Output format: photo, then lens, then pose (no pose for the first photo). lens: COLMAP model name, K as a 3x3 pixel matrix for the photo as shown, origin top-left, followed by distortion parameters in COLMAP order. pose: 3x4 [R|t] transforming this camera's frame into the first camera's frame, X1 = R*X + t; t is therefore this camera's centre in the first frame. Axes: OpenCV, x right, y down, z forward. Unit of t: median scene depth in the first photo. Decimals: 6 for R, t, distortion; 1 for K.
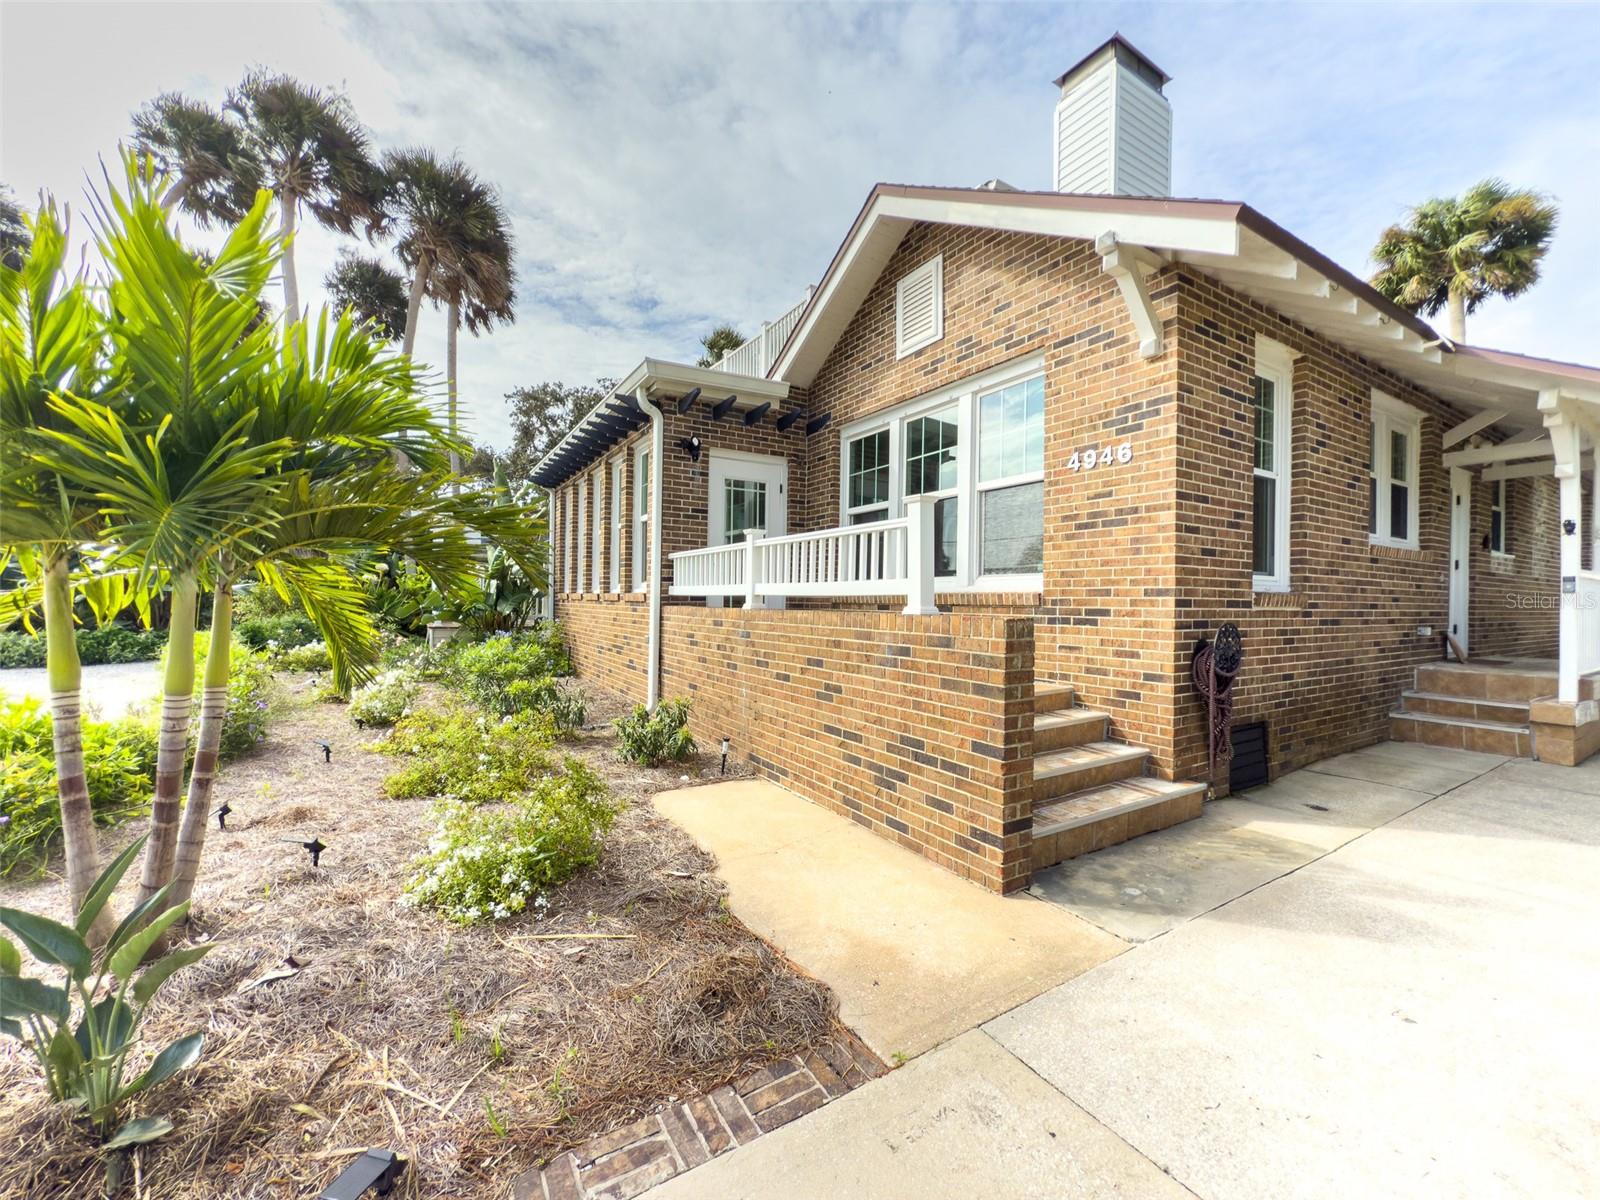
lens RADIAL K [[635.9, 0, 800.0], [0, 635.9, 600.0], [0, 0, 1]] dist [0.002033, -0.000053]
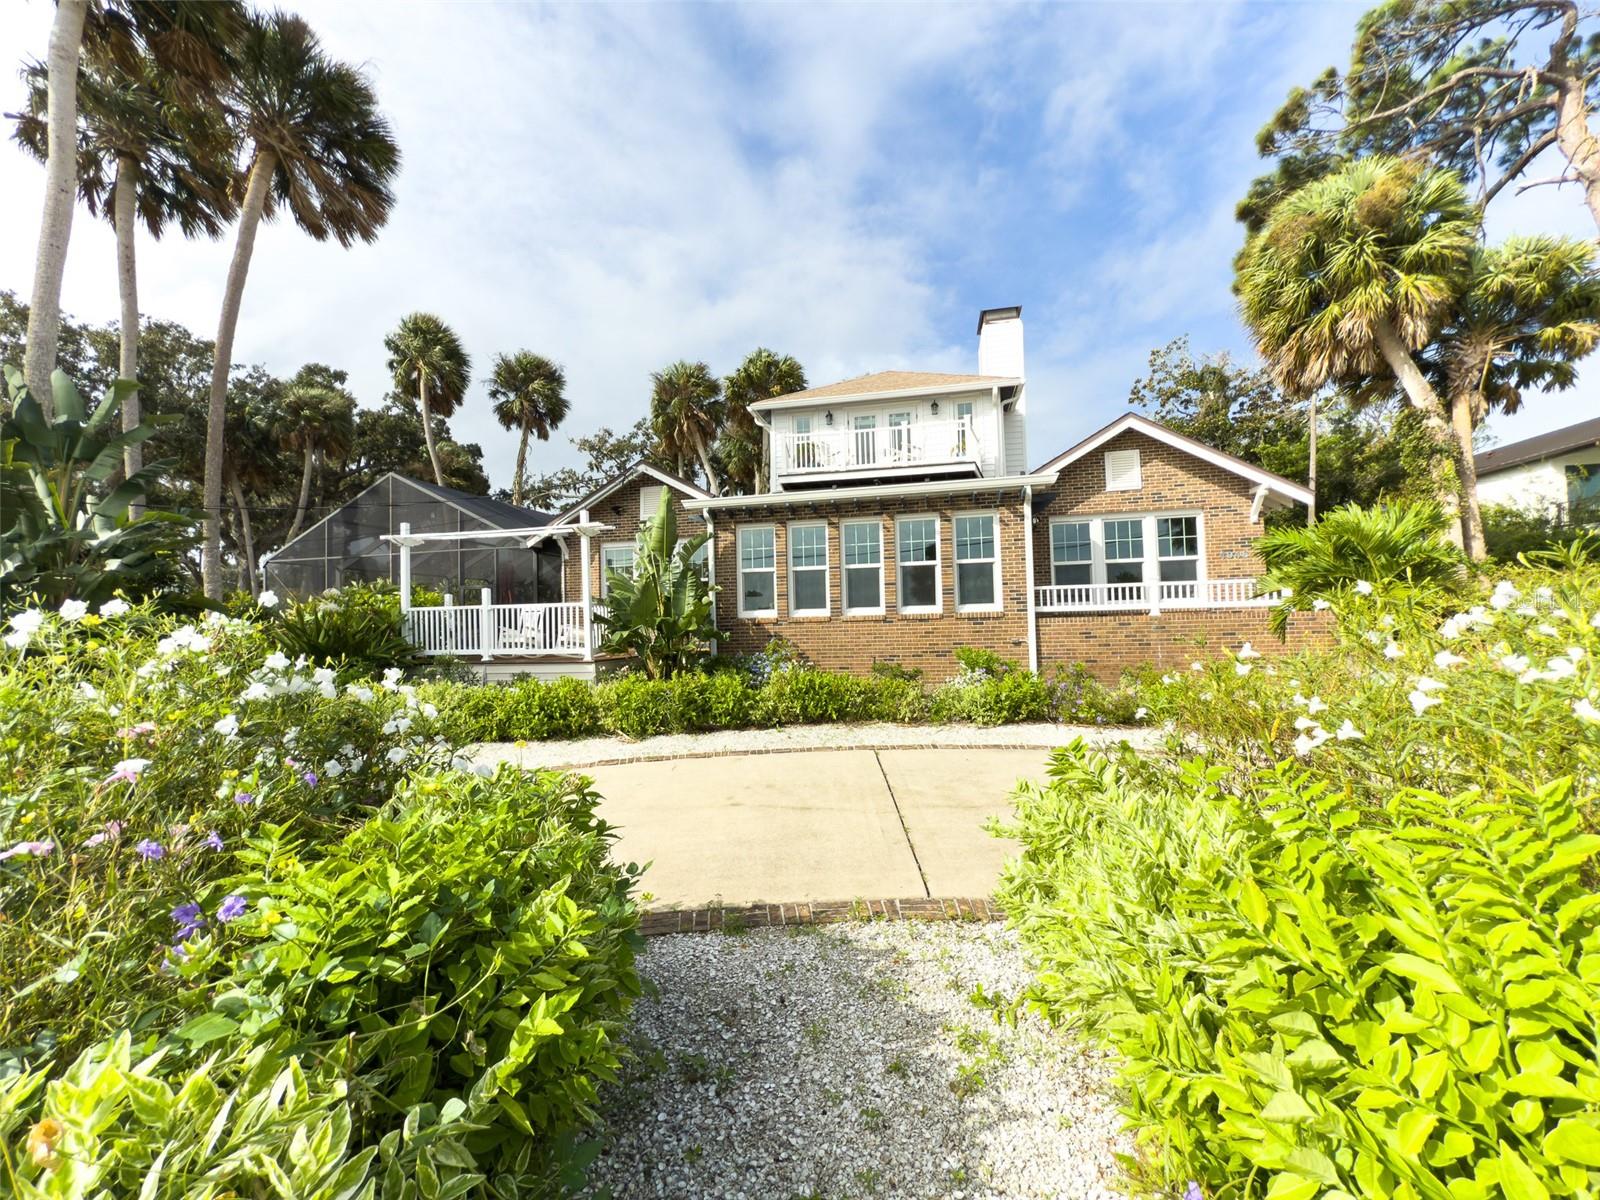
lens RADIAL K [[655.0, 0, 793.9], [0, 655.0, 590.7], [0, 0, 1]] dist [0.001705, 0.000459]
pose [[0.707151, 0.005692, 0.707040, -1.931814], [0.035396, 0.998429, -0.043438, -0.011028], [-0.706176, 0.055744, 0.705838, 0.255202]]
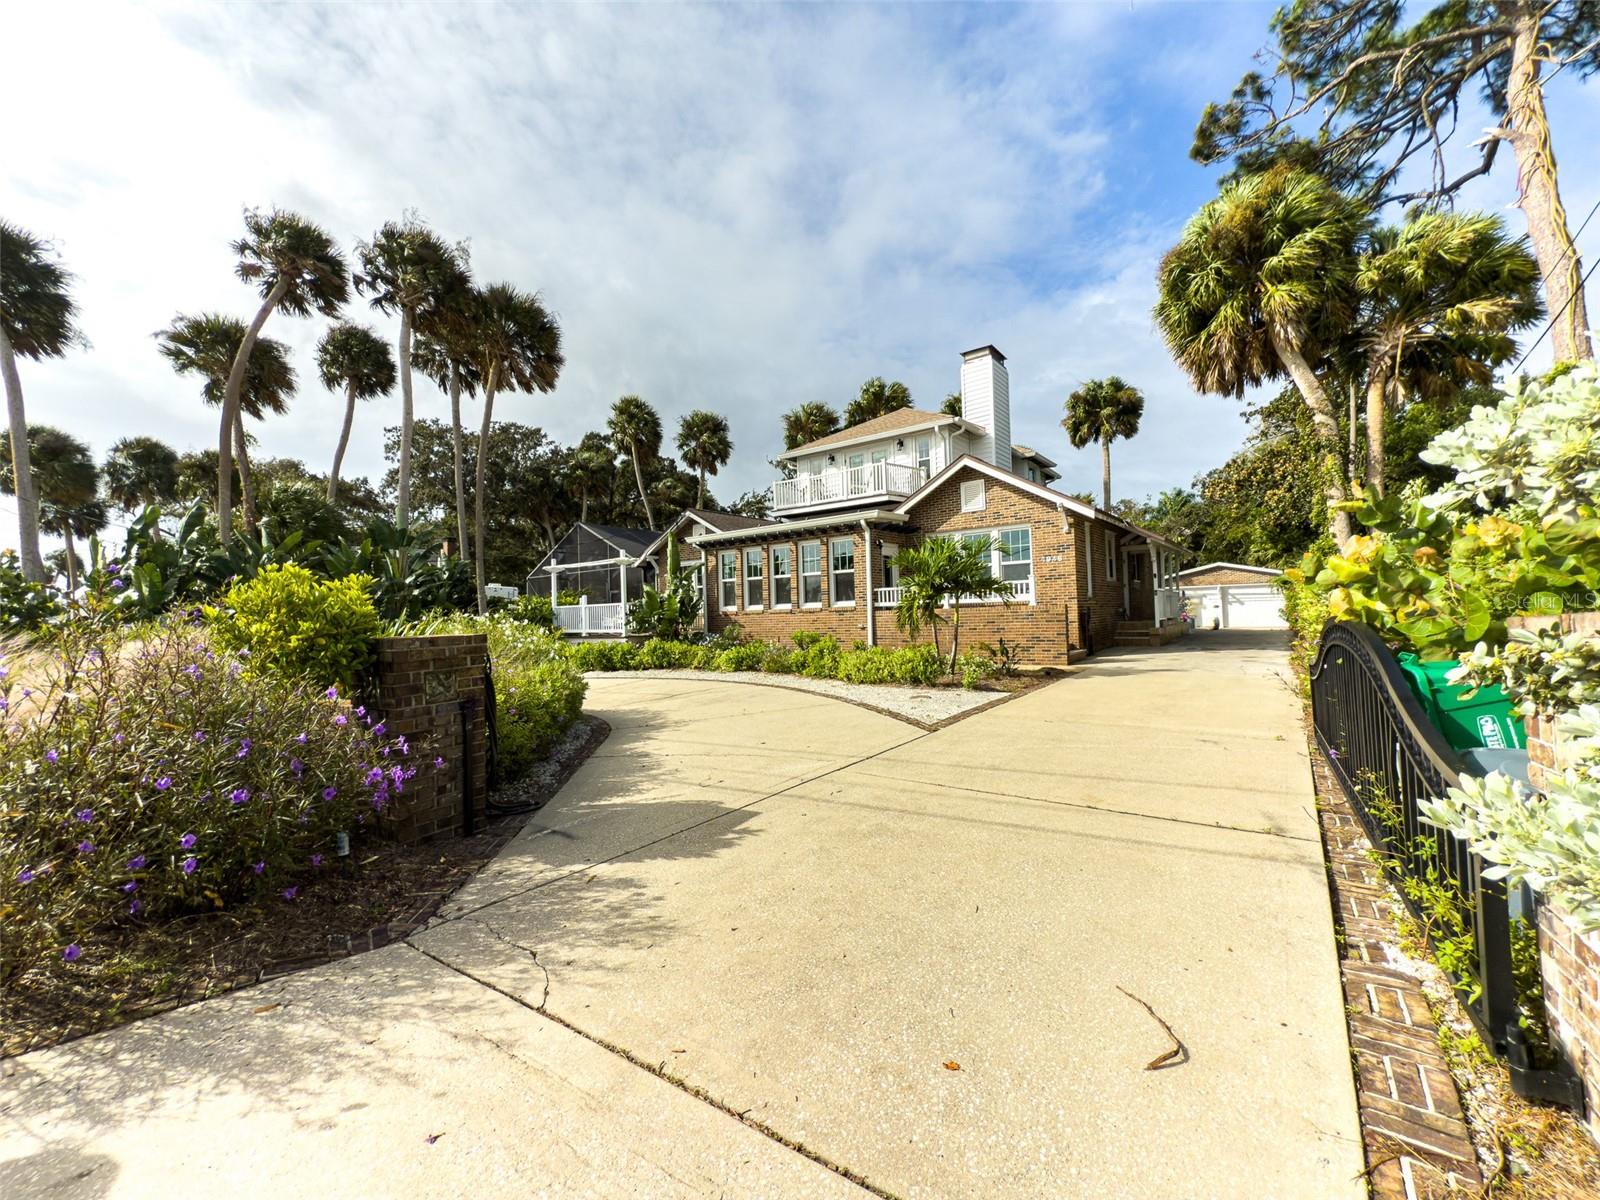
lens RADIAL K [[638.3, 0, 781.8], [0, 638.3, 609.1], [0, 0, 1]] dist [0.000943, 0.000132]
pose [[0.940609, -0.035189, 0.337665, -1.398483], [0.040991, 0.999109, -0.010067, 0.012897], [-0.337009, 0.023310, 0.941213, -1.172882]]
